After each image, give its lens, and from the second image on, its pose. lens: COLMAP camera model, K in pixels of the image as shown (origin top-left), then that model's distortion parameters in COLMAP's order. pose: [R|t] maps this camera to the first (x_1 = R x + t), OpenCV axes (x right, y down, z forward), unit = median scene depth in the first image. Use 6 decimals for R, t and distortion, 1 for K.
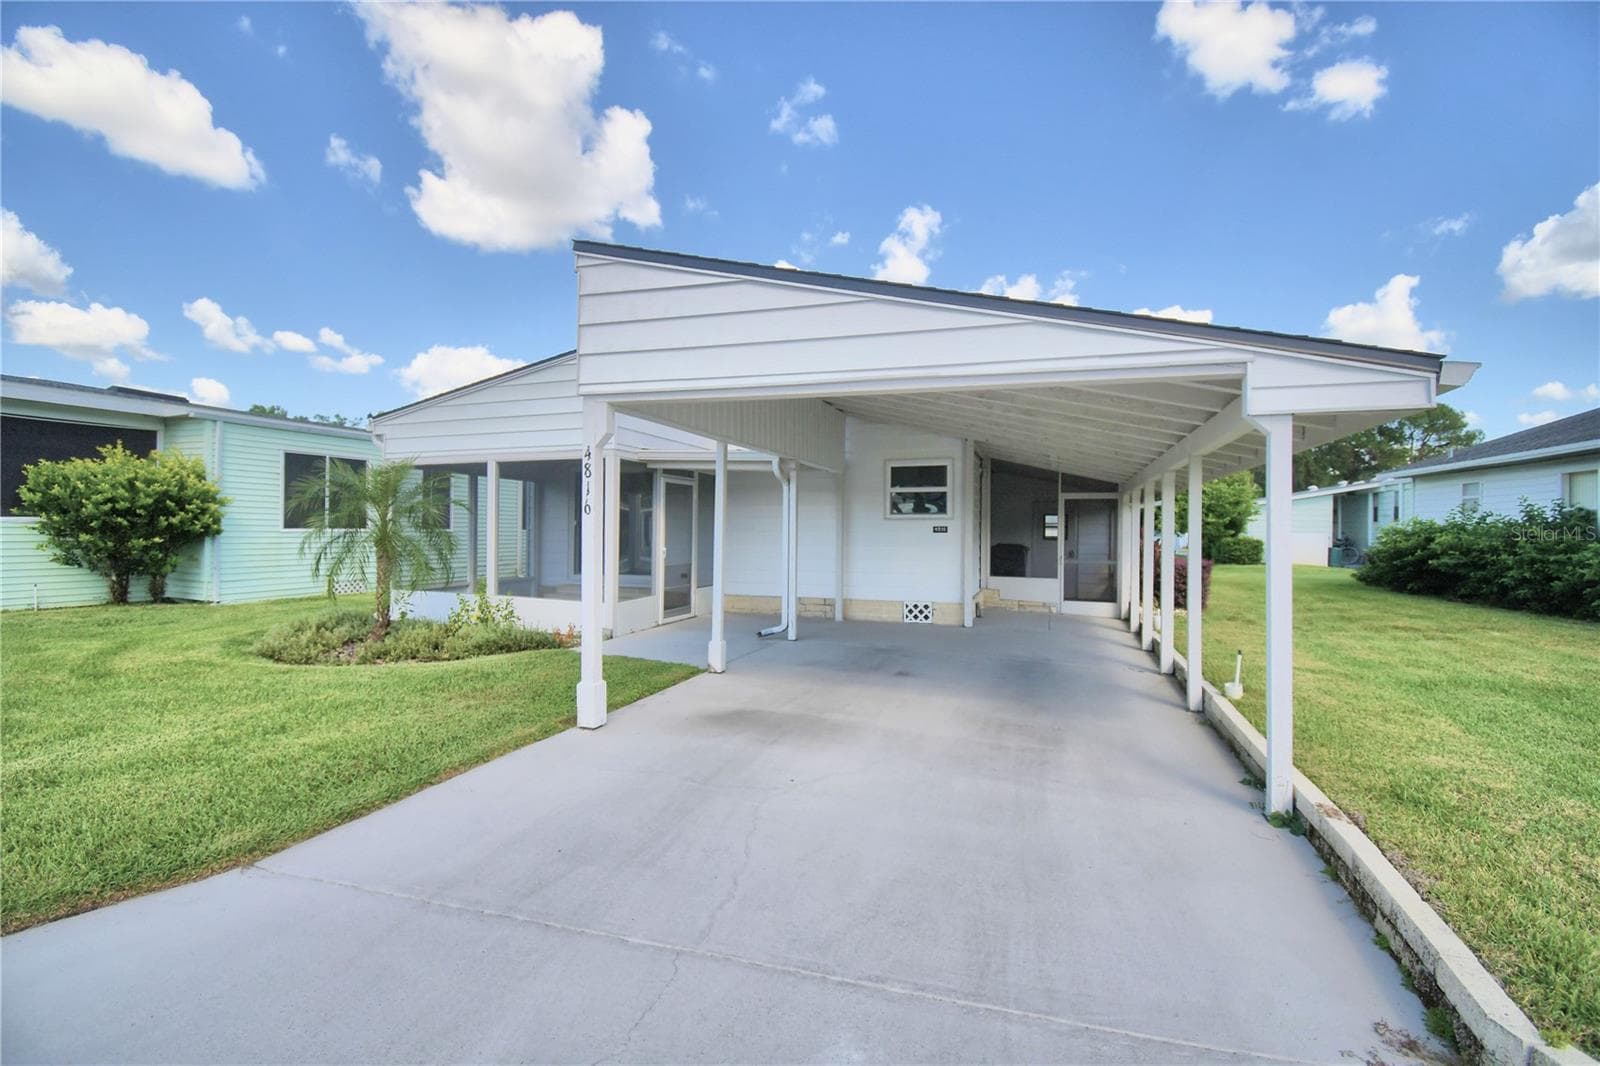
lens RADIAL K [[703.0, 0, 790.4], [0, 703.0, 527.1], [0, 0, 1]] dist [0.000342, -0.000238]
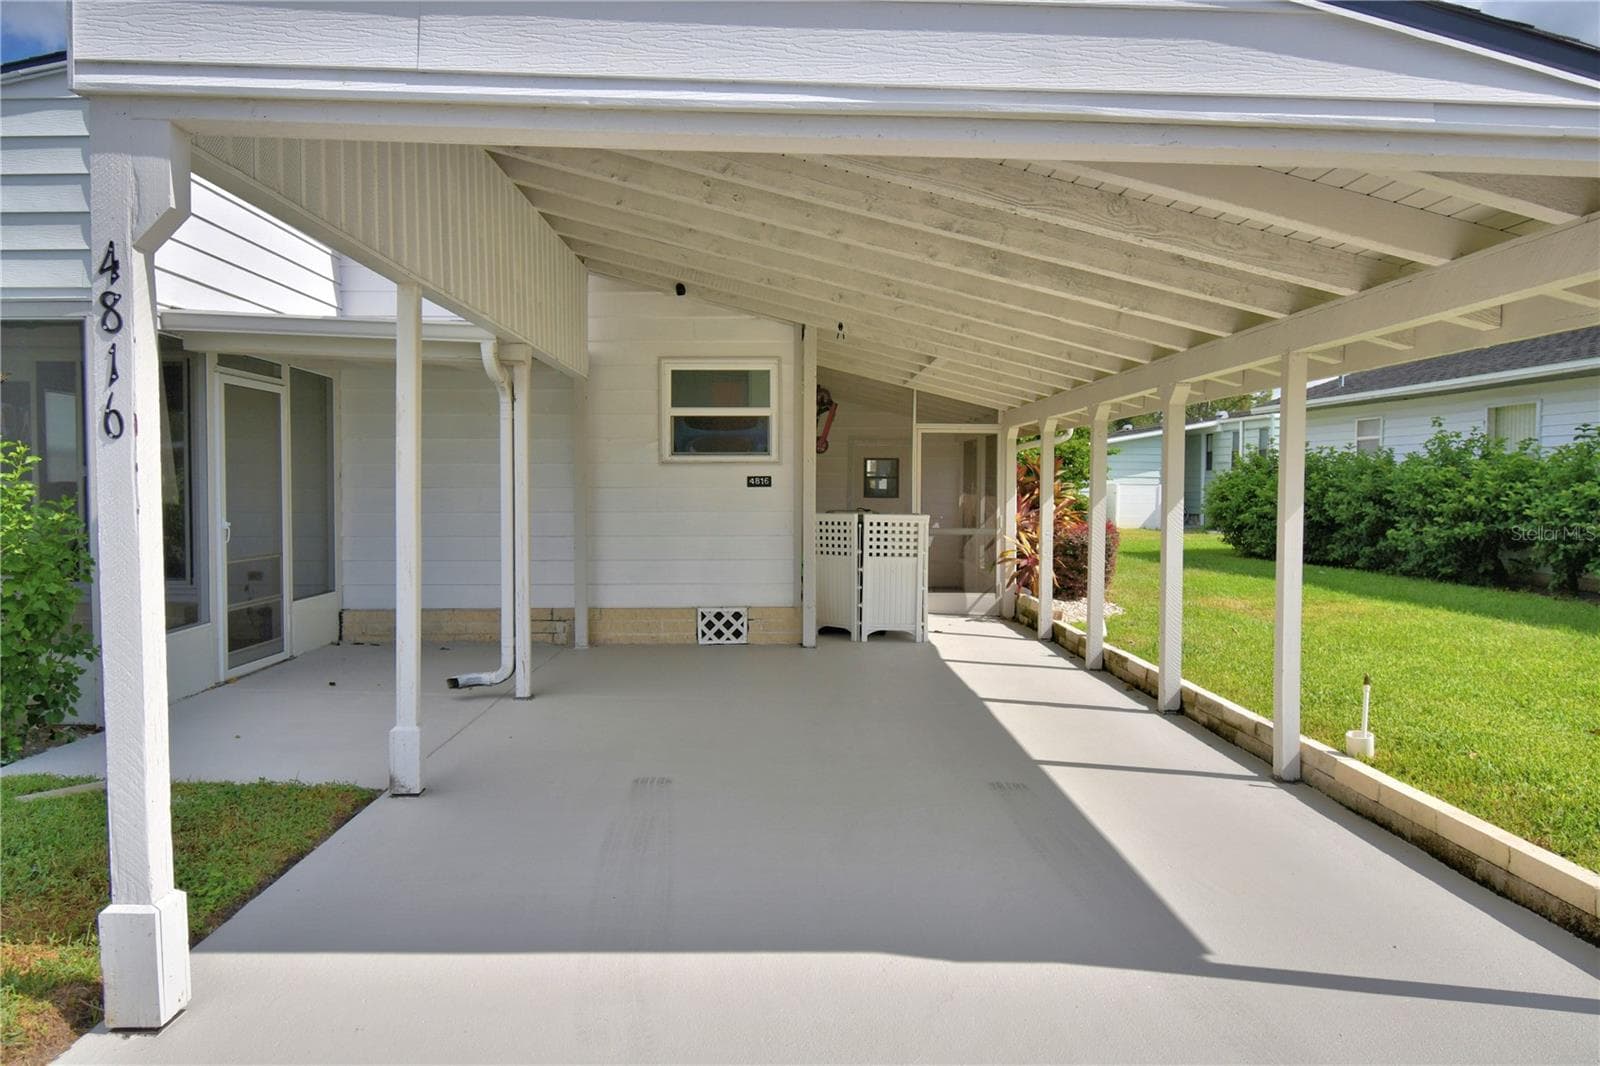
lens RADIAL K [[1052.2, 0, 800.0], [0, 1052.2, 533.0], [0, 0, 1]] dist [-0.004210, -0.004080]
pose [[0.926590, -0.022137, 0.375422, -0.081016], [0.003232, 0.998698, 0.050913, 0.001750], [-0.376060, -0.045963, 0.925455, 0.183494]]
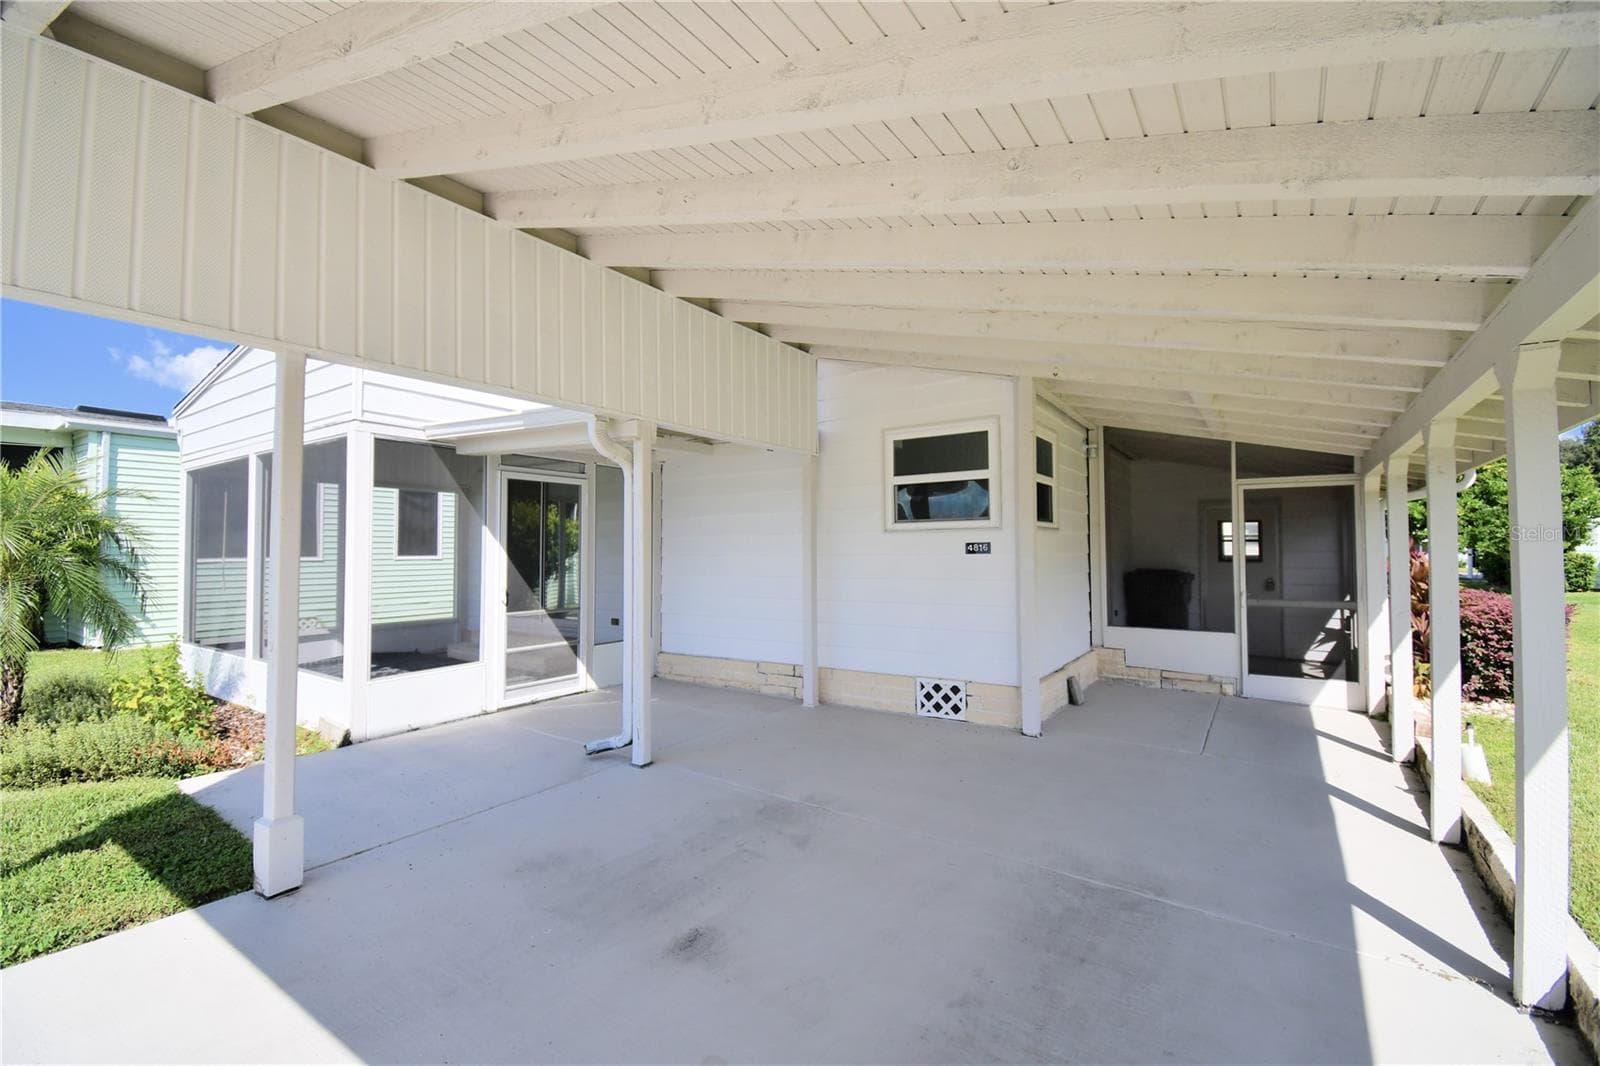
lens RADIAL K [[698.9, 0, 791.3], [0, 698.9, 528.7], [0, 0, 1]] dist [0.024020, -0.030726]
pose [[0.971049, -0.021552, -0.237907, 0.200389], [0.014924, 0.999450, -0.029624, 0.002289], [0.238415, 0.025216, 0.970836, 0.434224]]
